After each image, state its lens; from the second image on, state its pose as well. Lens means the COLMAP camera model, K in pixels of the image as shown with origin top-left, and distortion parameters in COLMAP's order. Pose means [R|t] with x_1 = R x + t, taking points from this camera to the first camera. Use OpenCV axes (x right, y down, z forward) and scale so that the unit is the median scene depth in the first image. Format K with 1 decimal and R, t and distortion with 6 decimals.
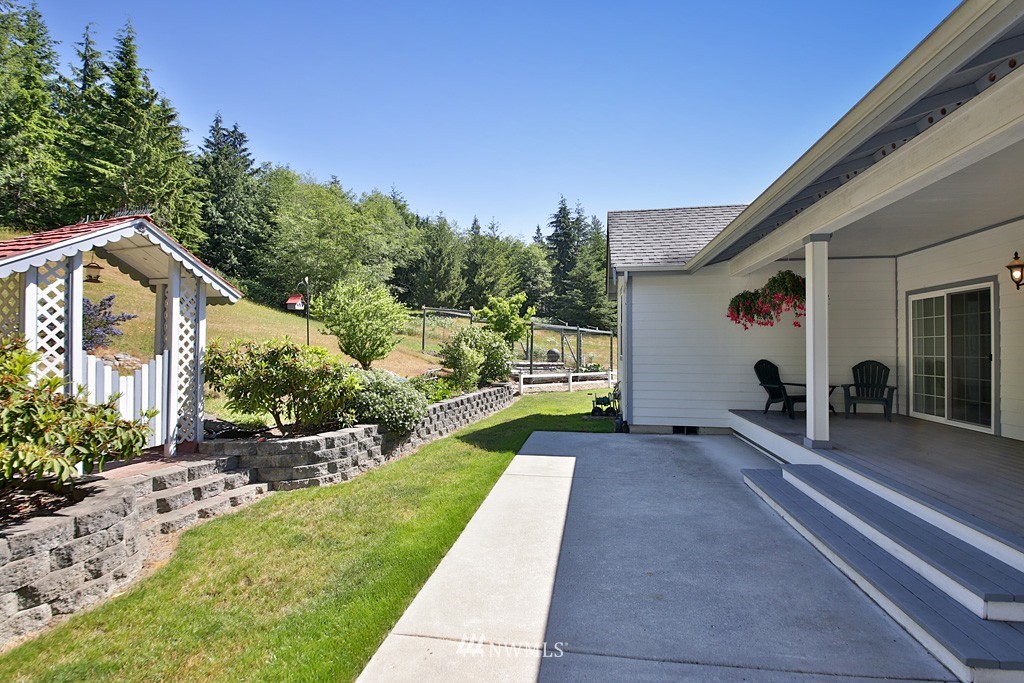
lens RADIAL K [[488.7, 0, 510.6], [0, 488.7, 346.0], [0, 0, 1]] dist [0.020355, -0.025622]
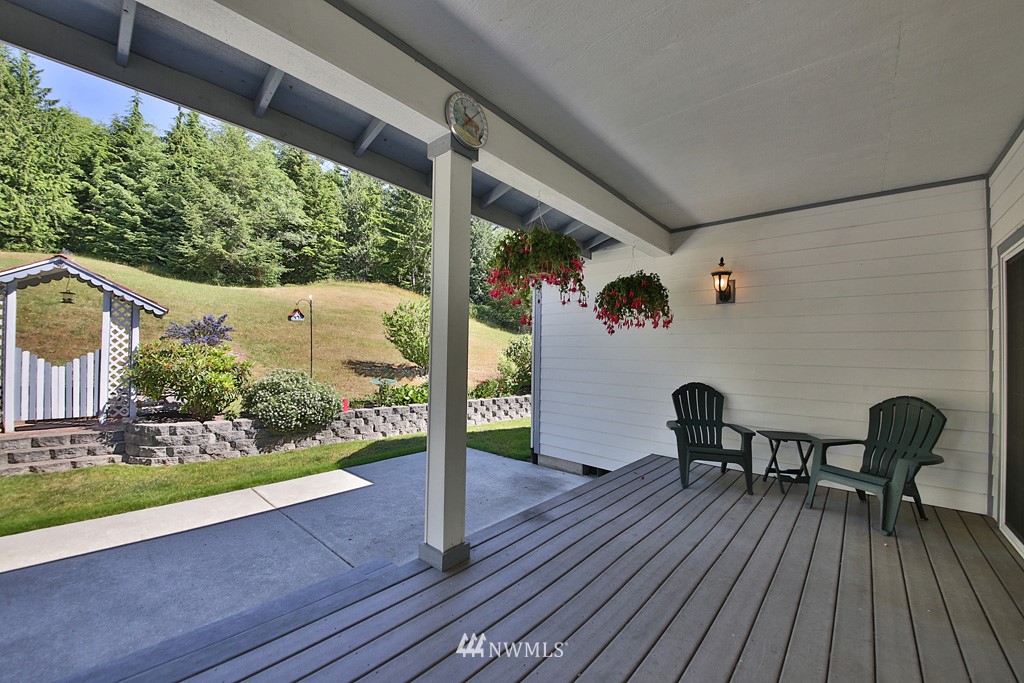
lens RADIAL K [[394.6, 0, 532.3], [0, 394.6, 349.1], [0, 0, 1]] dist [-0.036422, -0.000117]
pose [[0.862380, 0.014741, -0.506046, 0.851461], [-0.023823, 0.999650, -0.011478, -0.008318], [0.505700, 0.021954, 0.862430, 0.654037]]
